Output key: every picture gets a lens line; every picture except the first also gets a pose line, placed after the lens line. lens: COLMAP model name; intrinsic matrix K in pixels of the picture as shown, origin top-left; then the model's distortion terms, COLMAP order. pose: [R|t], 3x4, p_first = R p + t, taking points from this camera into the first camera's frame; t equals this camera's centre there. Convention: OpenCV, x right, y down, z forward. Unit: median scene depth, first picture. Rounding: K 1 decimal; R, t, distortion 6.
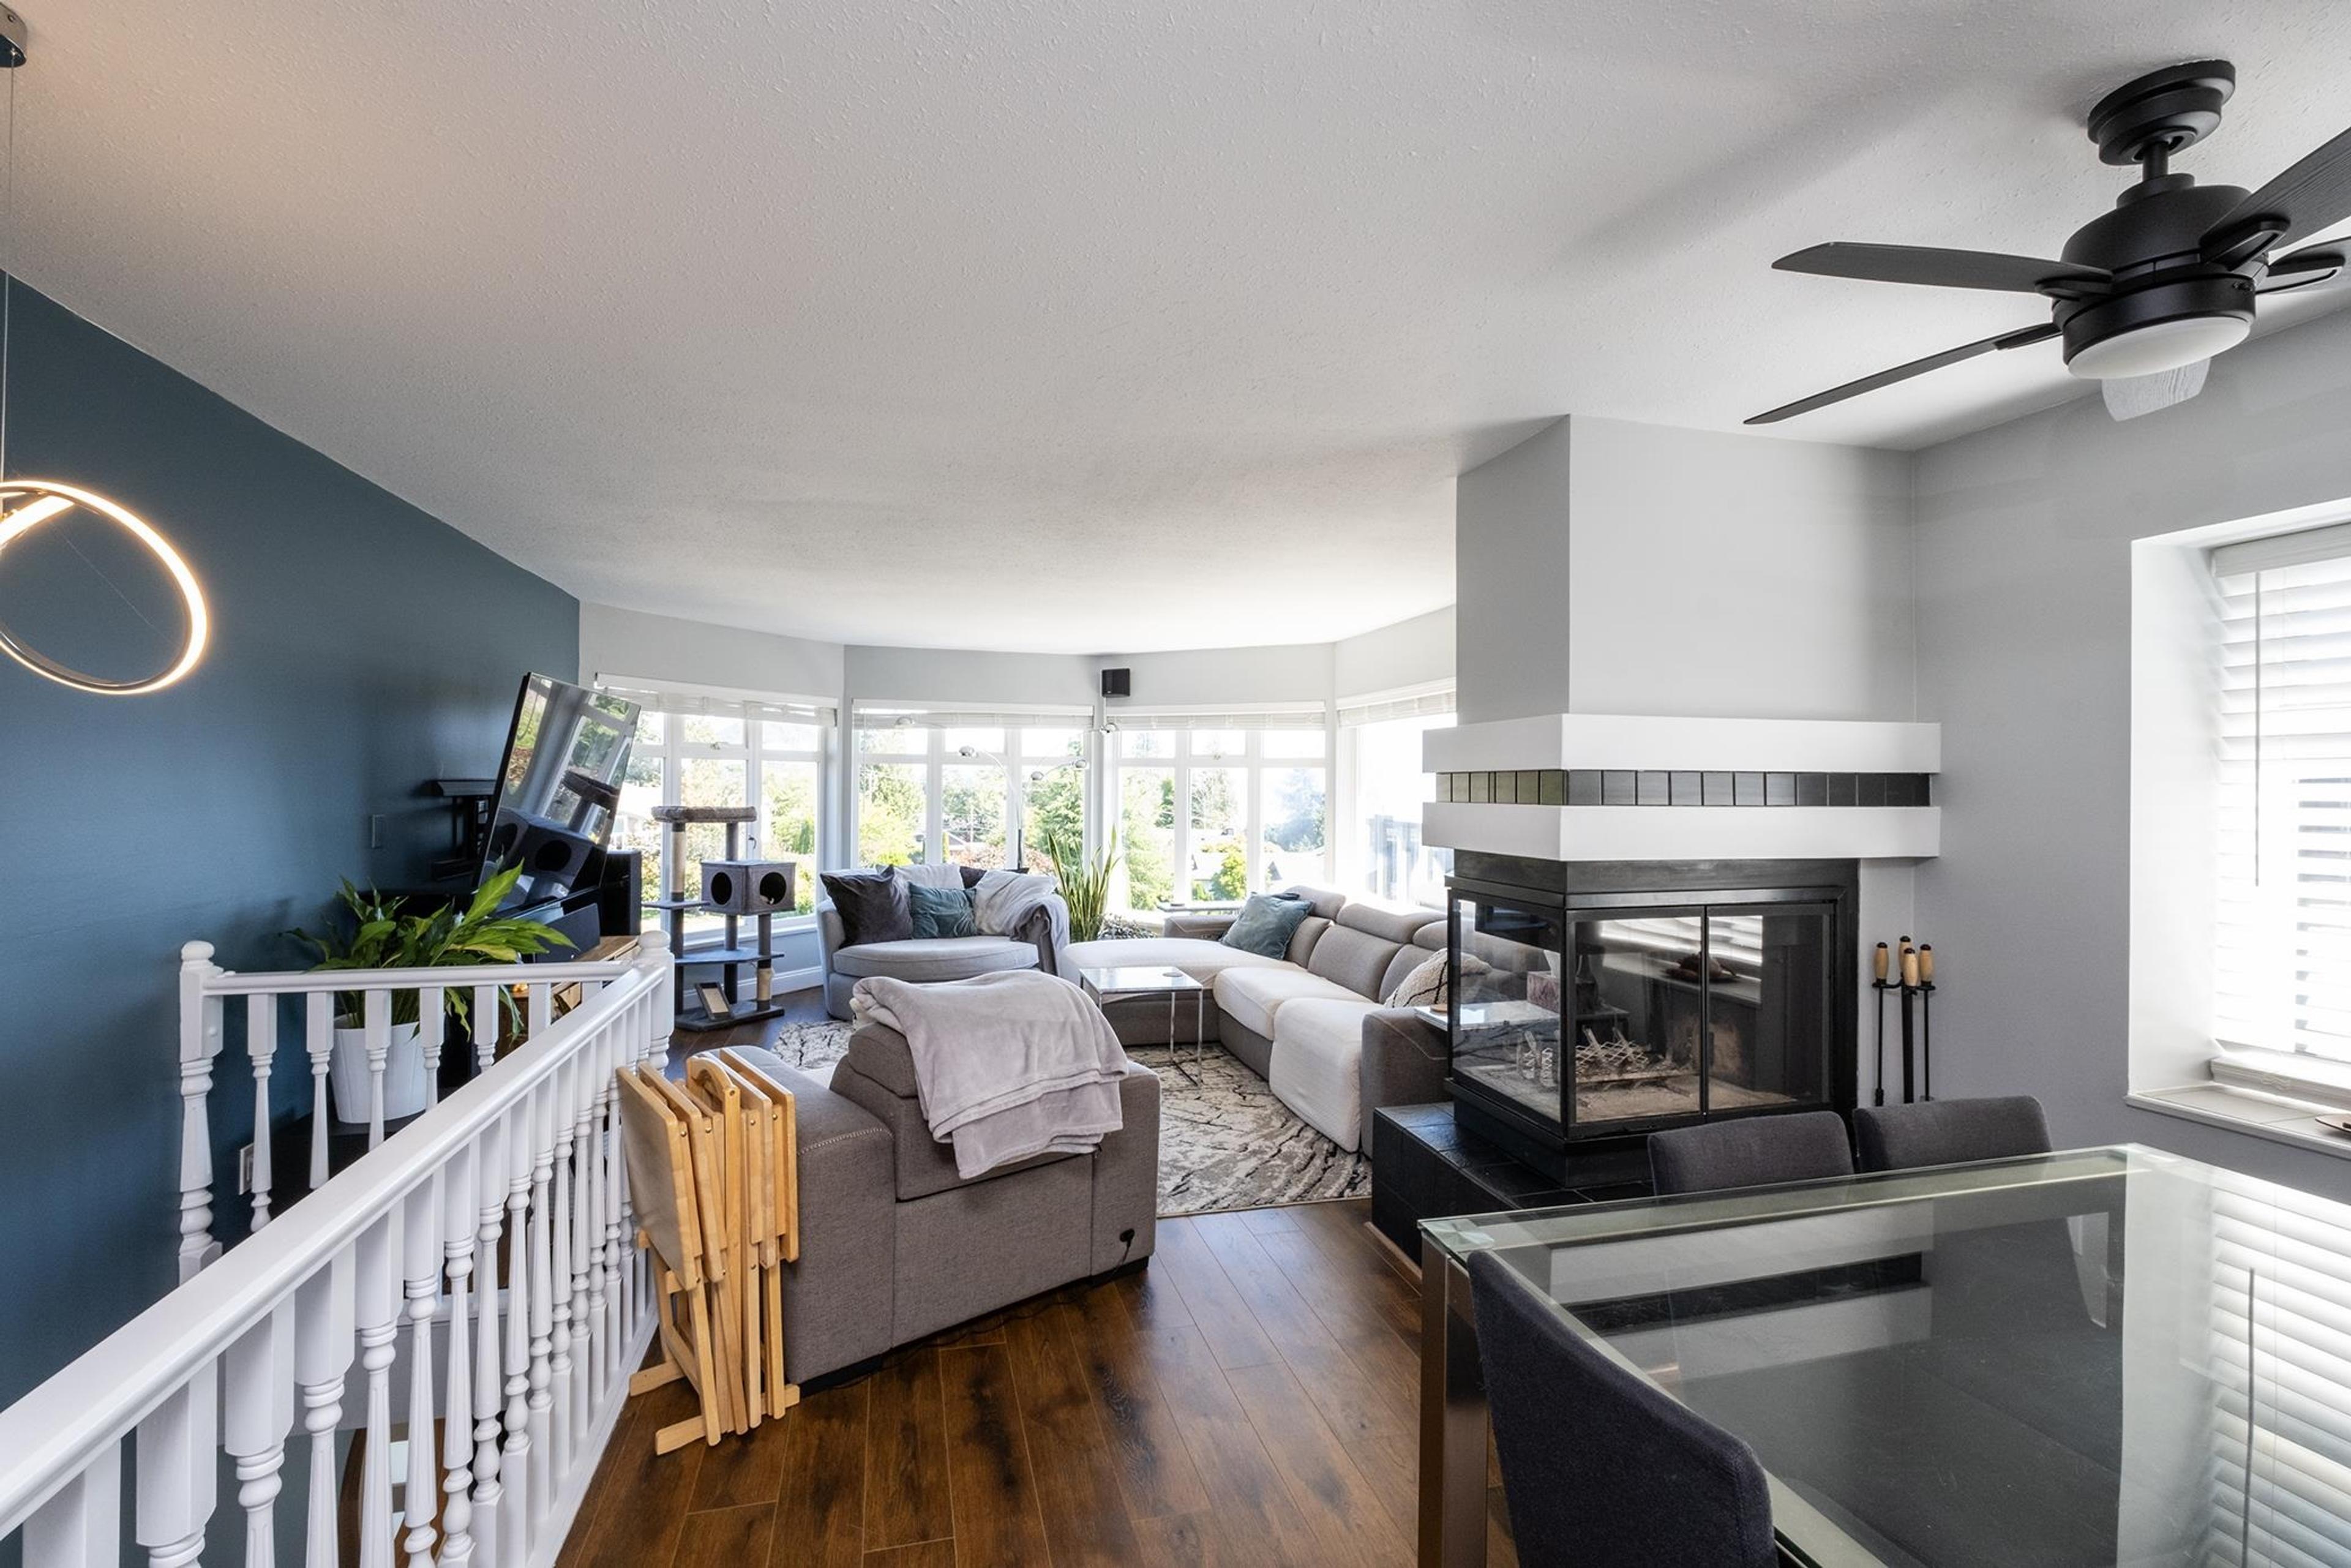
lens RADIAL K [[1010.2, 0, 1162.8], [0, 1010.2, 781.2], [0, 0, 1]] dist [-0.007574, 0.000046]
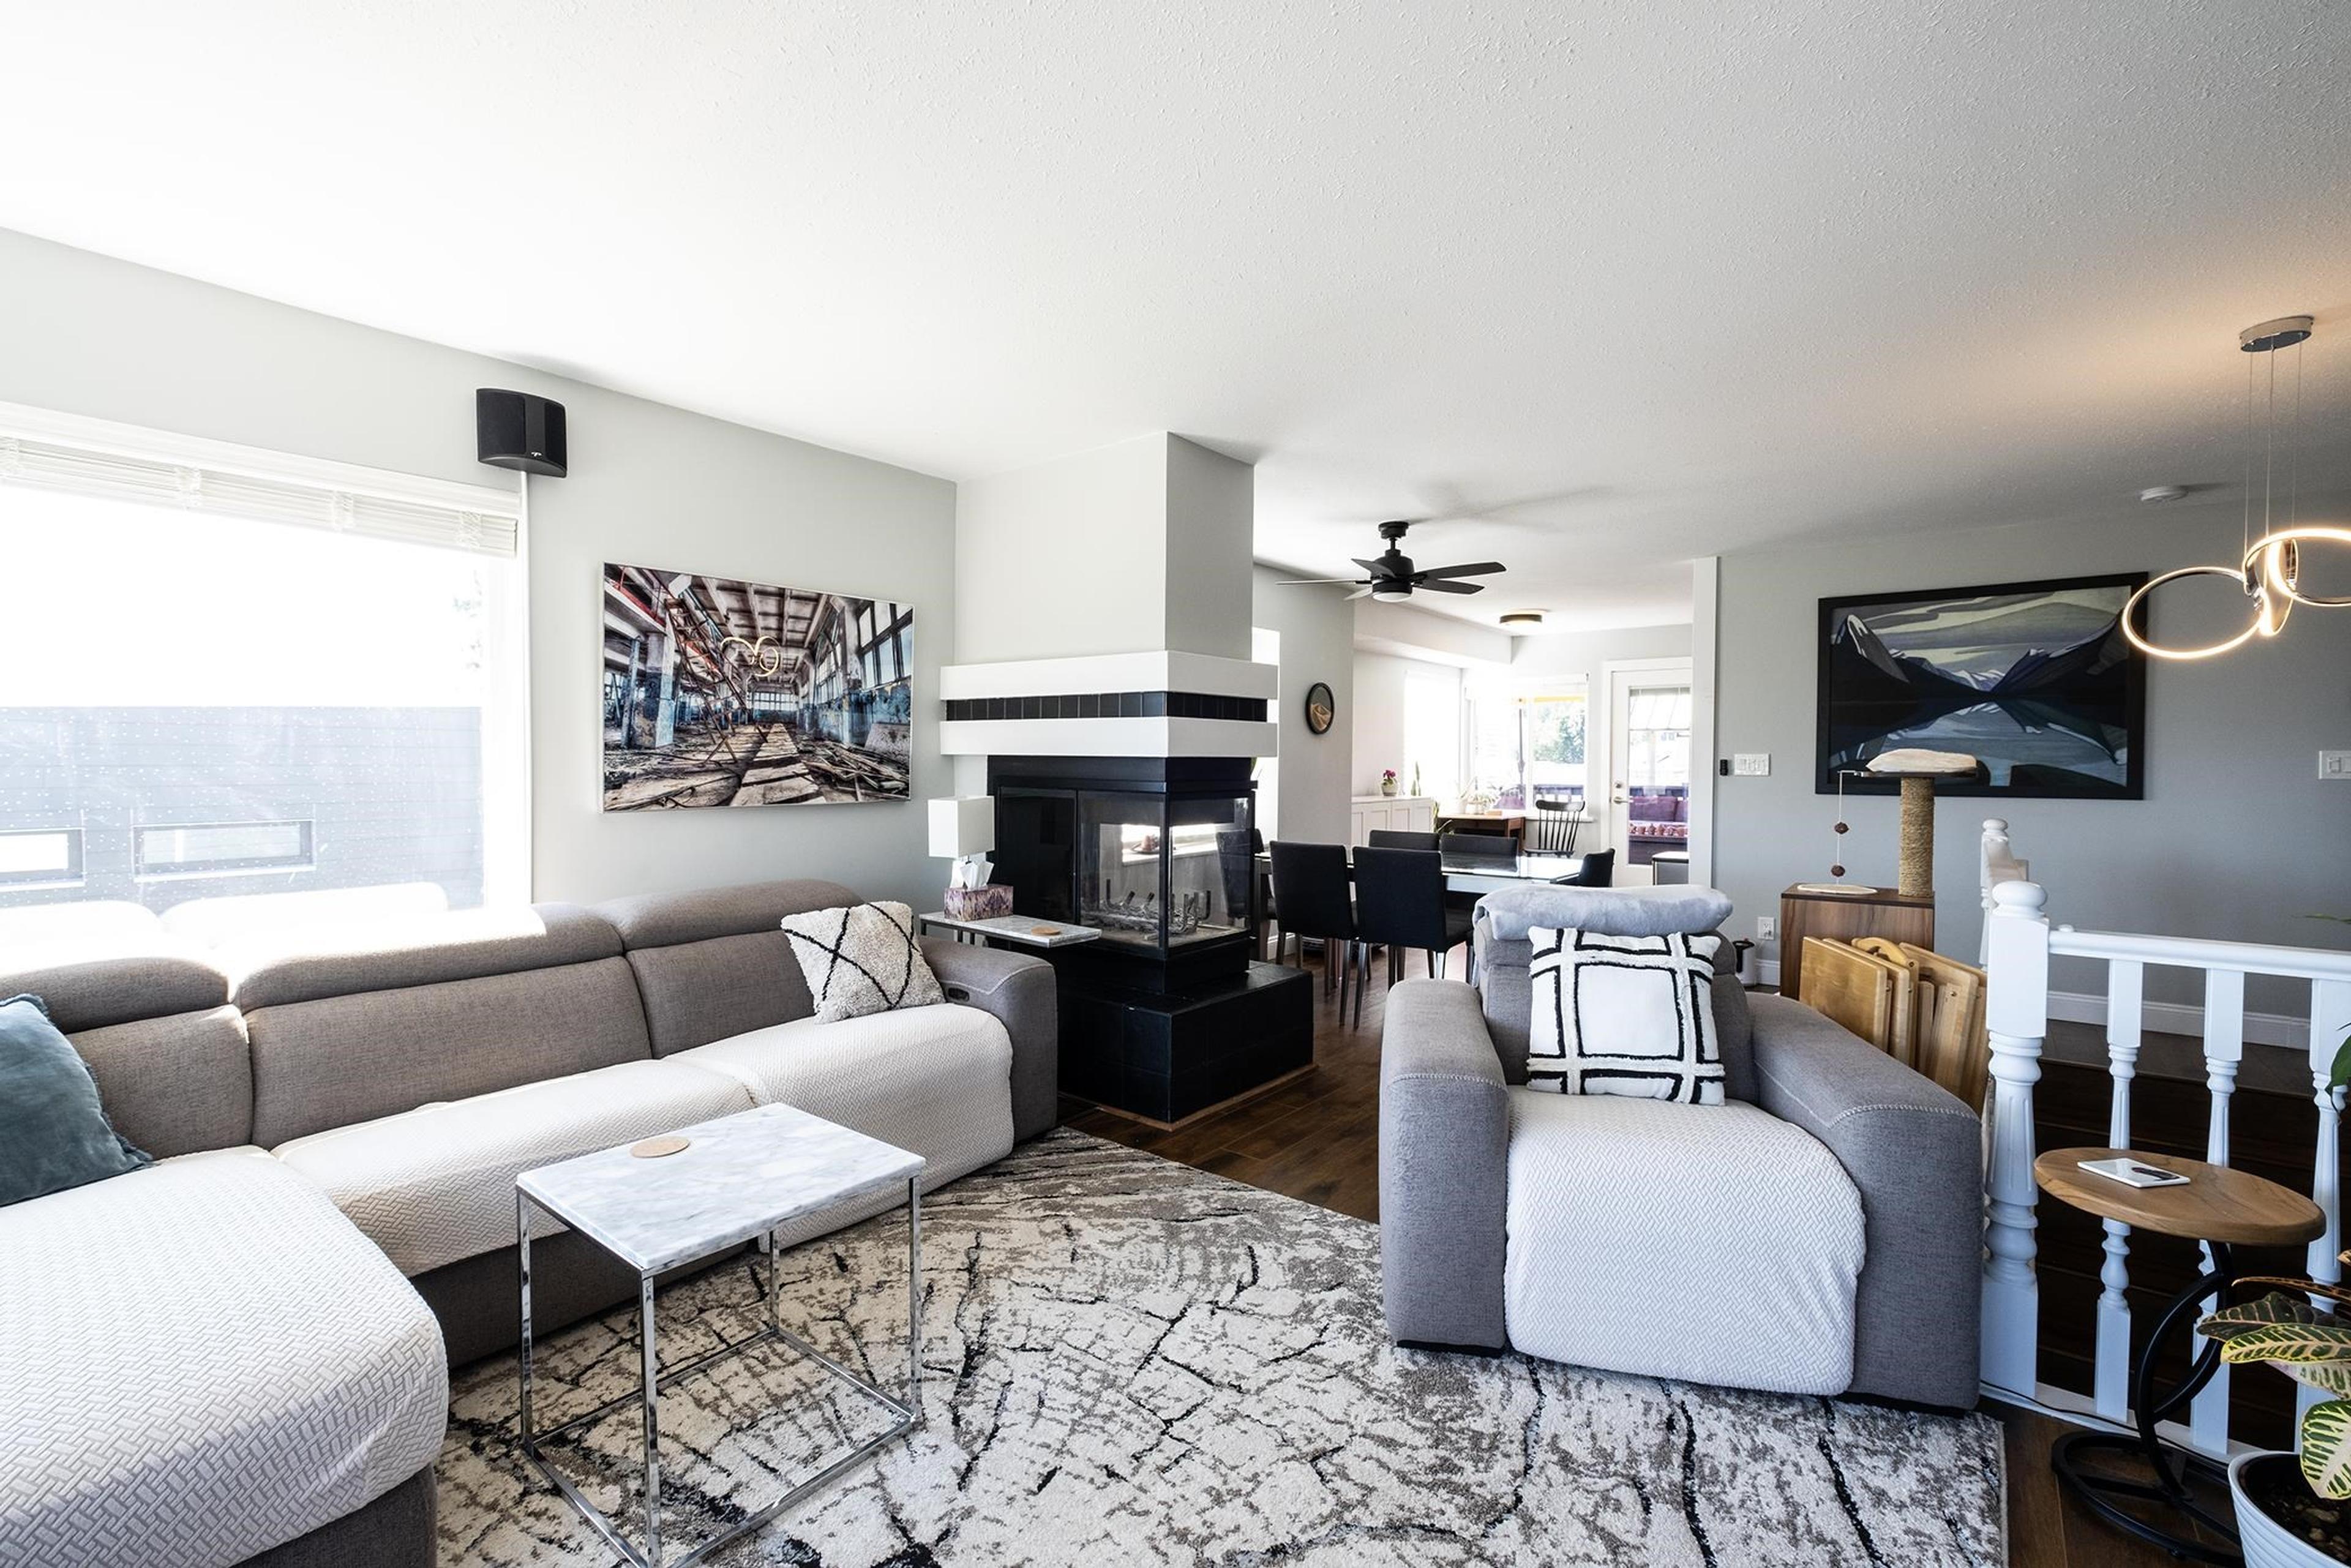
lens RADIAL K [[1010.2, 0, 1162.8], [0, 1010.2, 781.2], [0, 0, 1]] dist [-0.007574, 0.000046]
pose [[-0.597595, -0.020088, 0.801547, -0.493552], [-0.010826, 0.999797, 0.016986, 0.064026], [-0.801725, 0.001473, -0.597691, 1.338560]]
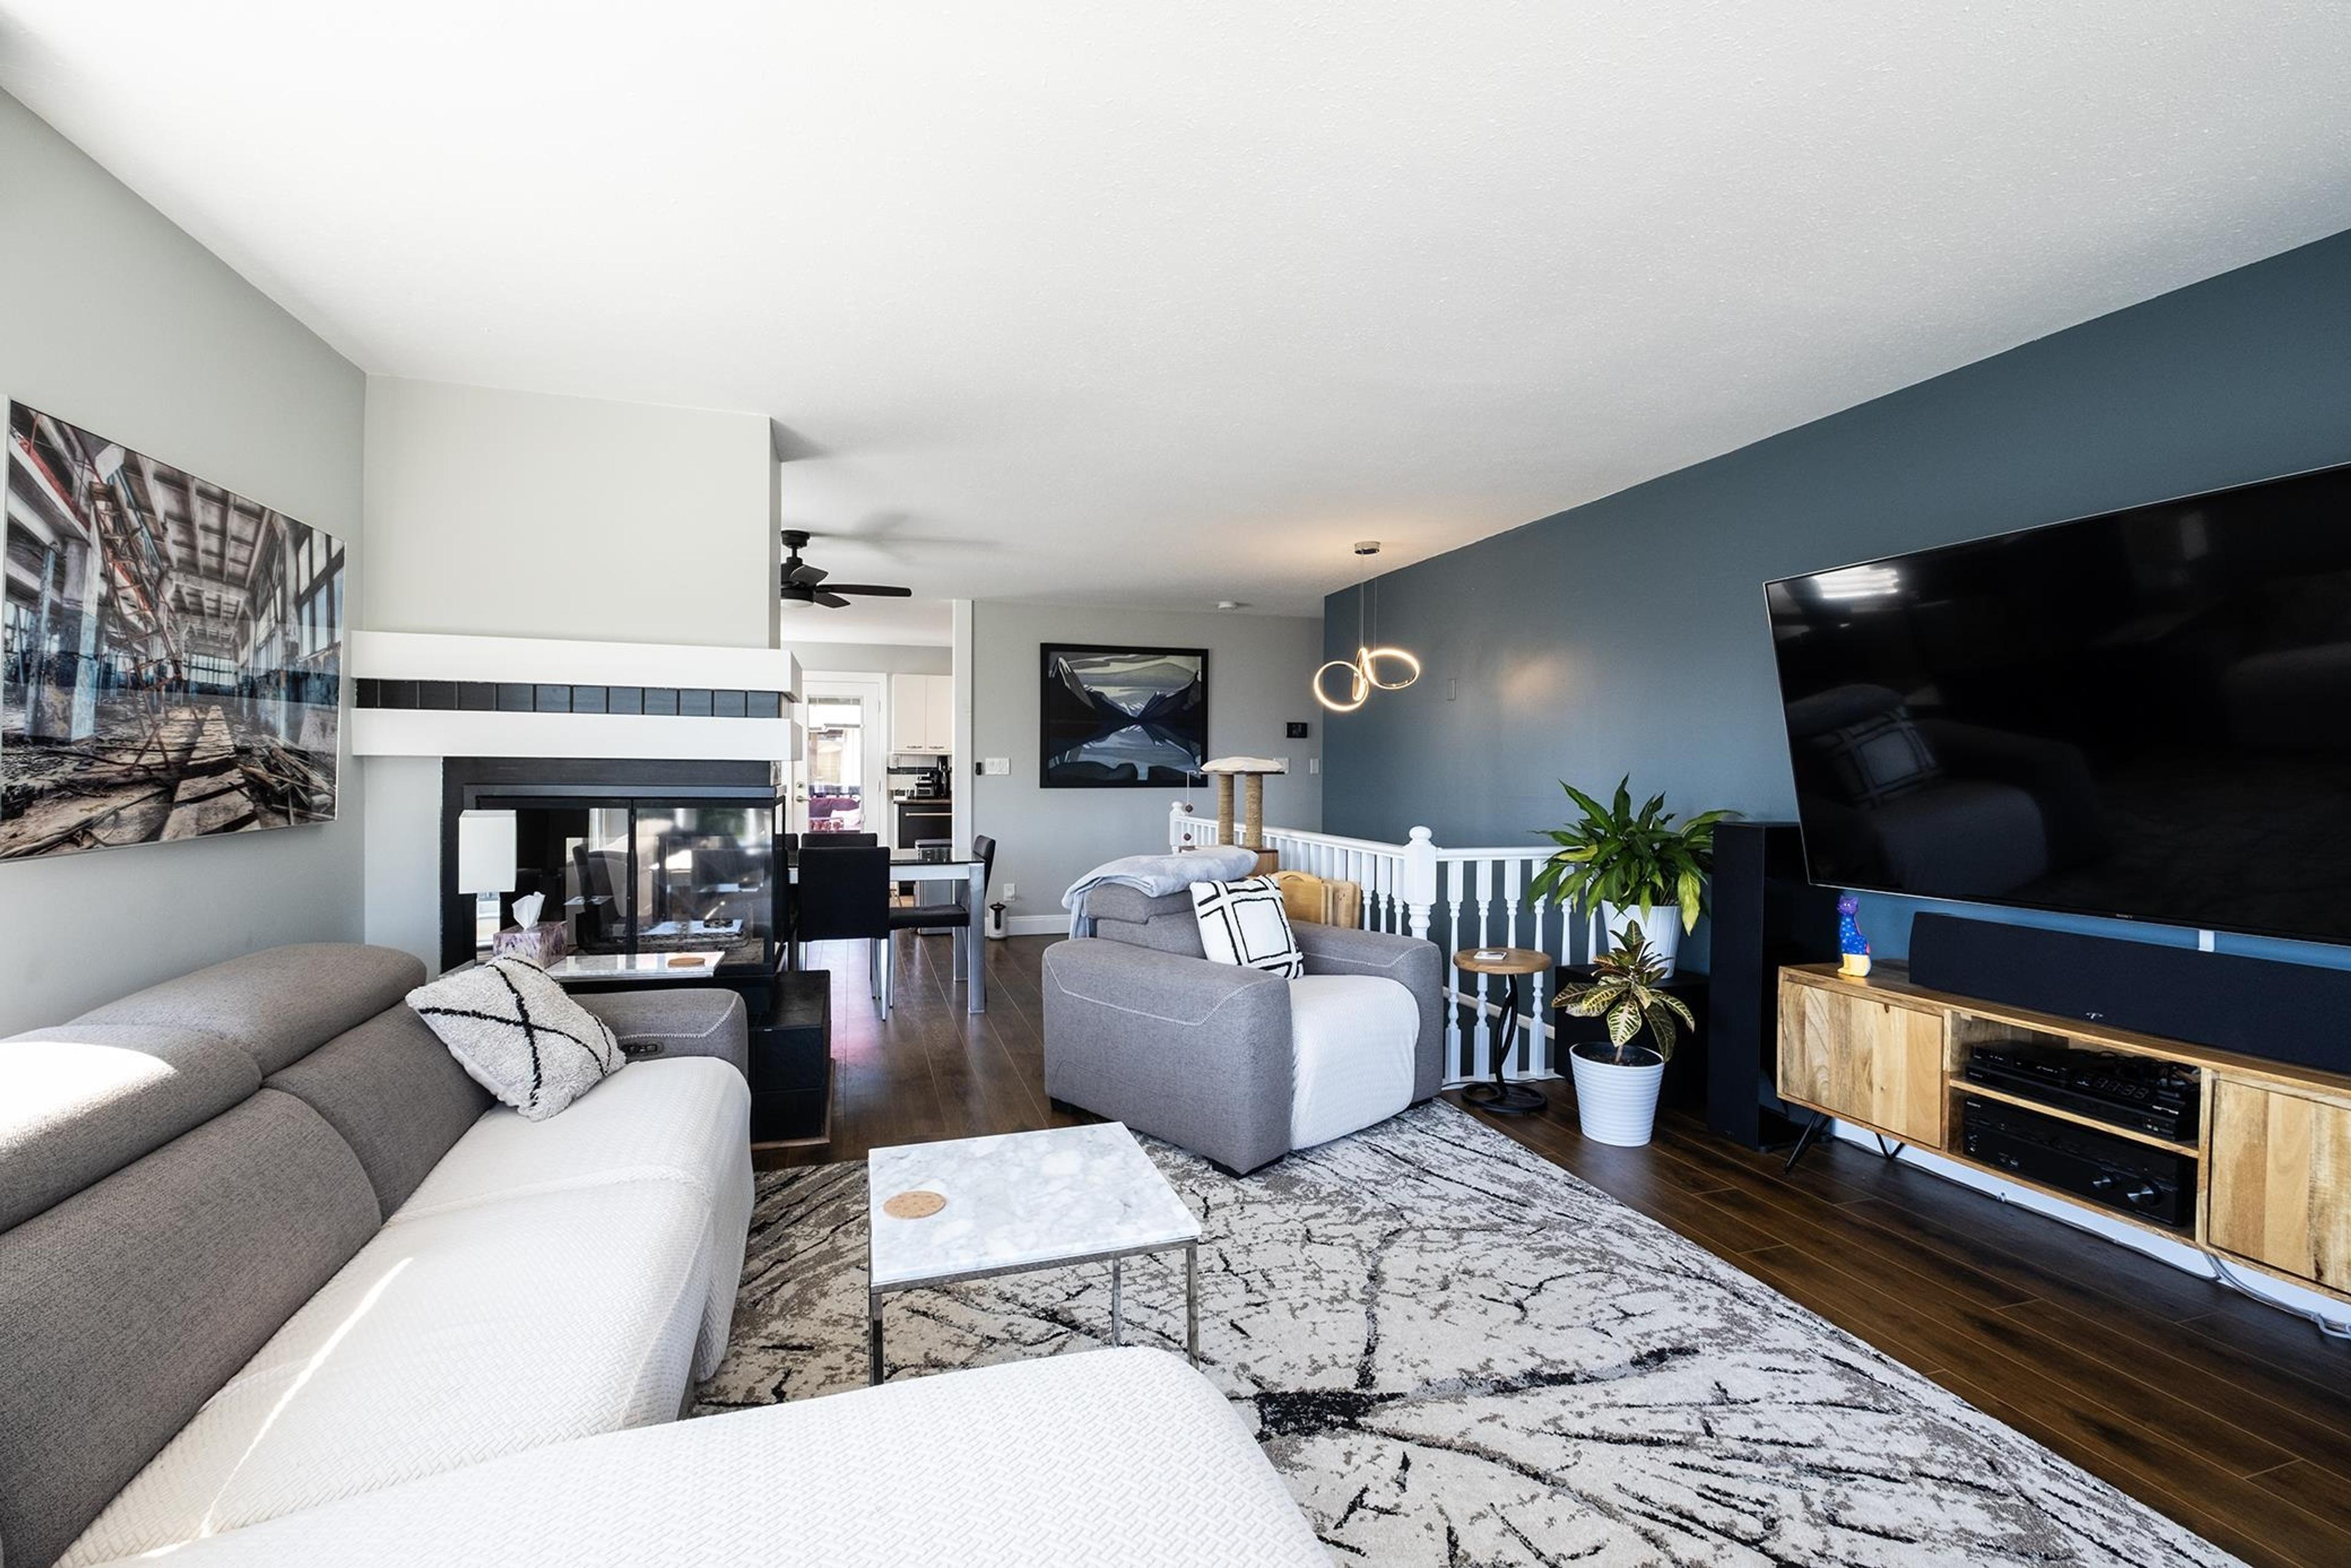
lens RADIAL K [[1010.2, 0, 1162.8], [0, 1010.2, 781.2], [0, 0, 1]] dist [-0.007574, 0.000046]
pose [[-0.998976, -0.004756, -0.044990, -0.068542], [-0.005113, 0.999956, 0.007806, 0.066799], [0.044951, 0.008028, -0.998957, 1.659631]]
